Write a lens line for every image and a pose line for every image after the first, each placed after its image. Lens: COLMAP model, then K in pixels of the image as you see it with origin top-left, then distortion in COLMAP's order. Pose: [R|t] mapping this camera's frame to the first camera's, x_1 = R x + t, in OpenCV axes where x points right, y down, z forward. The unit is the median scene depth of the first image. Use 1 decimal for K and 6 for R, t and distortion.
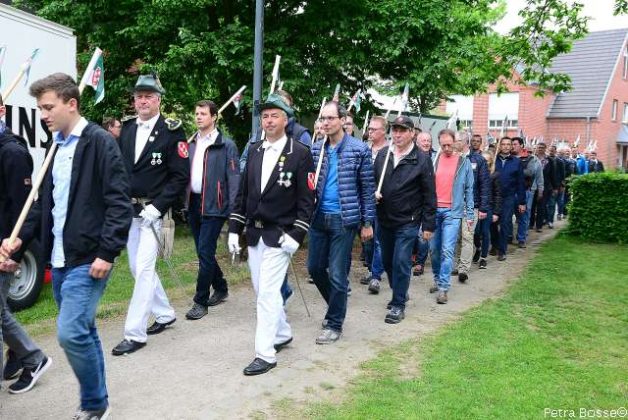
lens RADIAL K [[685.8, 0, 314.0], [0, 685.8, 210.0], [0, 0, 1]] dist [-0.001153, -0.019377]
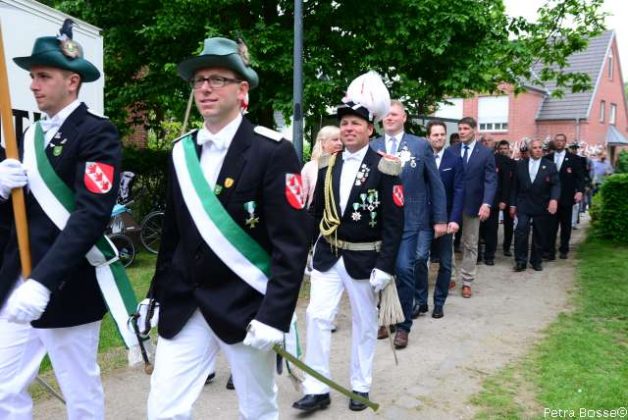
lens RADIAL K [[678.1, 0, 314.0], [0, 678.1, 210.0], [0, 0, 1]] dist [-0.022000, 0.144811]
pose [[0.998531, -0.027245, 0.046841, -0.076854], [0.027705, 0.999574, -0.009186, -0.006378], [-0.046571, 0.010470, 0.998860, 0.065478]]
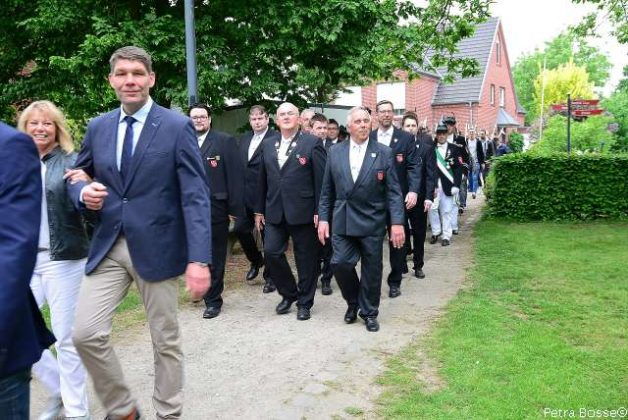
lens RADIAL K [[678.1, 0, 314.0], [0, 678.1, 210.0], [0, 0, 1]] dist [-0.022000, 0.144811]
pose [[0.980326, -0.079875, 0.180503, -0.069881], [0.079386, 0.996794, 0.009941, -0.004168], [-0.180718, 0.004584, 0.983524, 0.069451]]
